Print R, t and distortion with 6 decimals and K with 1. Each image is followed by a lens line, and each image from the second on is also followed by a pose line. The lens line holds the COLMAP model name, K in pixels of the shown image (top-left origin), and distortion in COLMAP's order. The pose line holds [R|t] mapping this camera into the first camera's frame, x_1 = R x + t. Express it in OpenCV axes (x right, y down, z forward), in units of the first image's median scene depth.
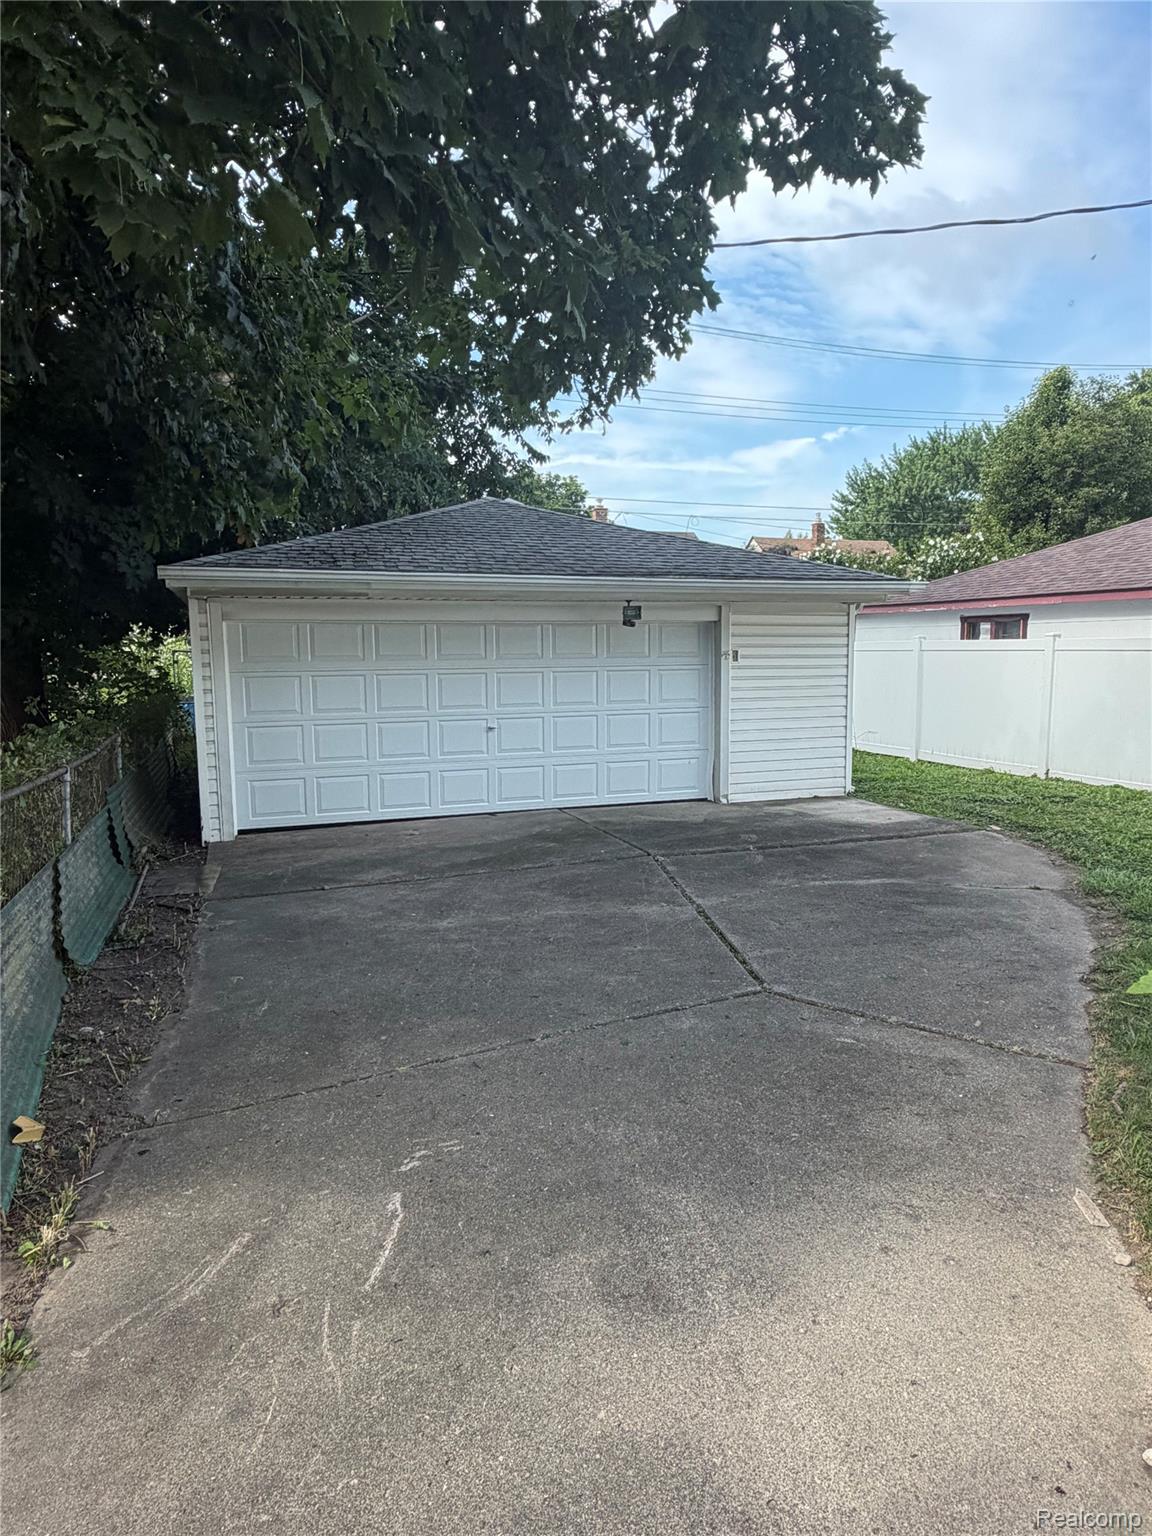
lens RADIAL K [[938.6, 0, 576.0], [0, 938.6, 768.0], [0, 0, 1]] dist [-0.001751, -0.001077]
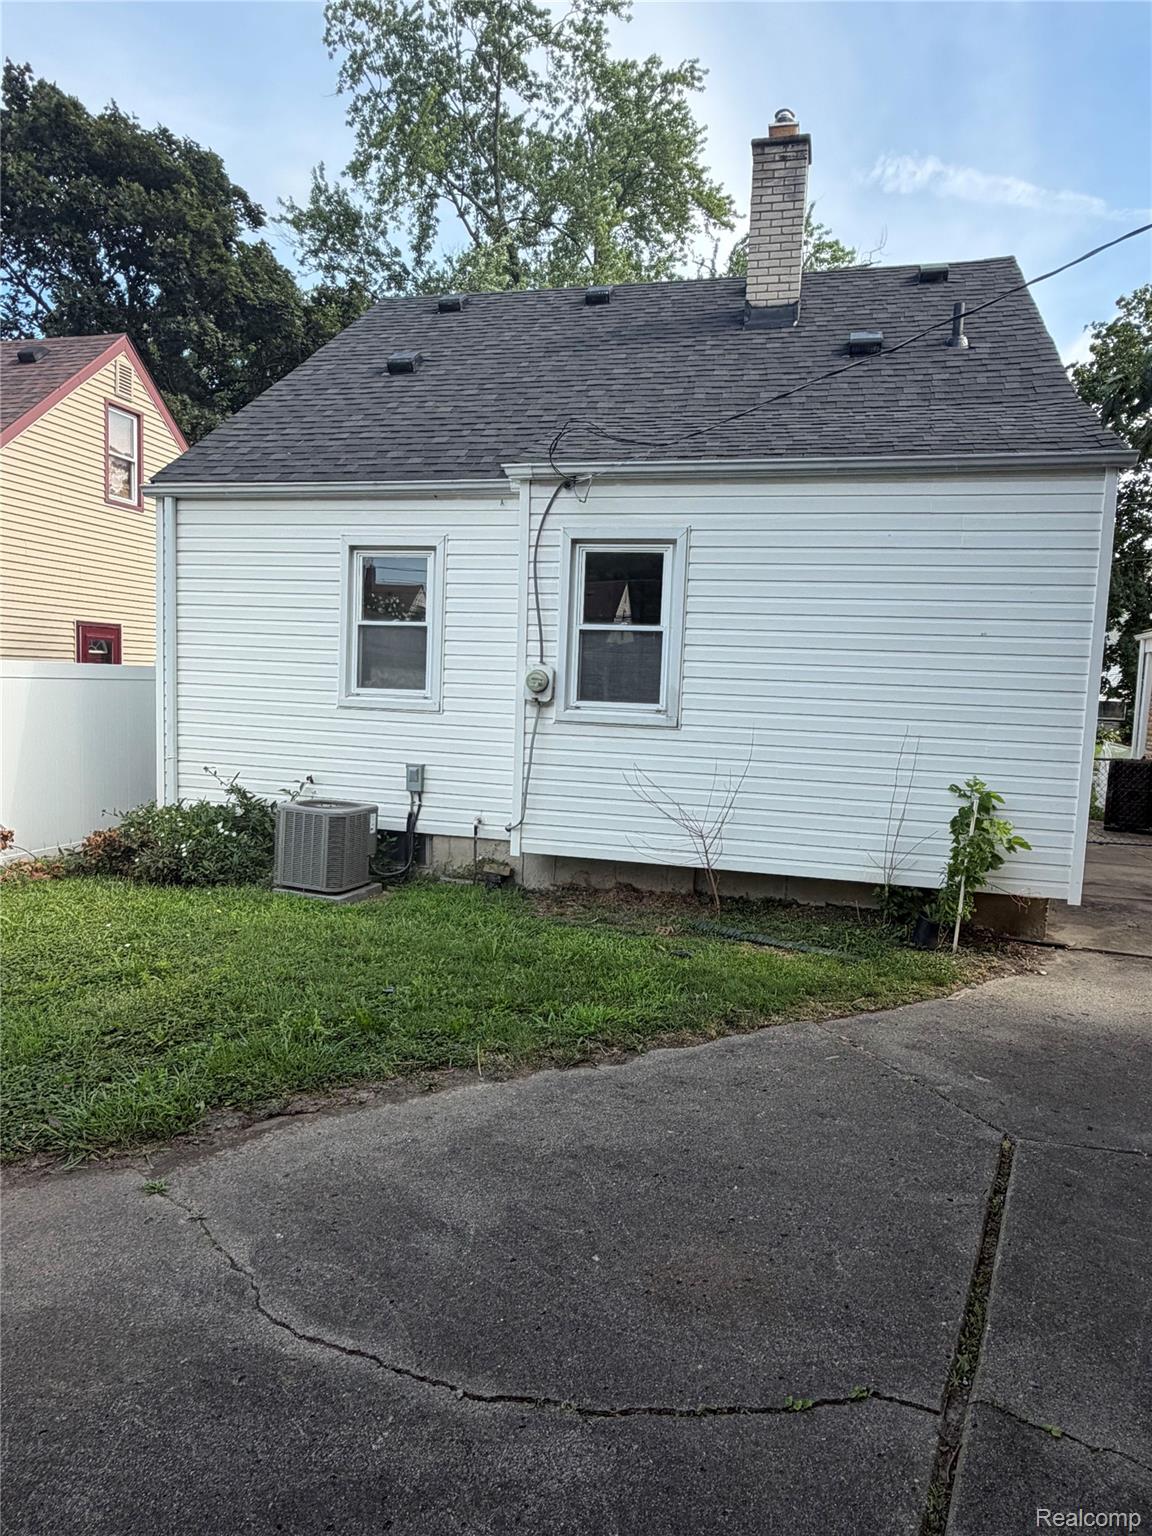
lens RADIAL K [[938.6, 0, 576.0], [0, 938.6, 768.0], [0, 0, 1]] dist [-0.001751, -0.001077]
pose [[-0.821737, -0.079388, 0.564310, 0.074991], [0.038487, 0.980257, 0.193948, -0.244621], [-0.568566, 0.181093, -0.802458, 1.738088]]
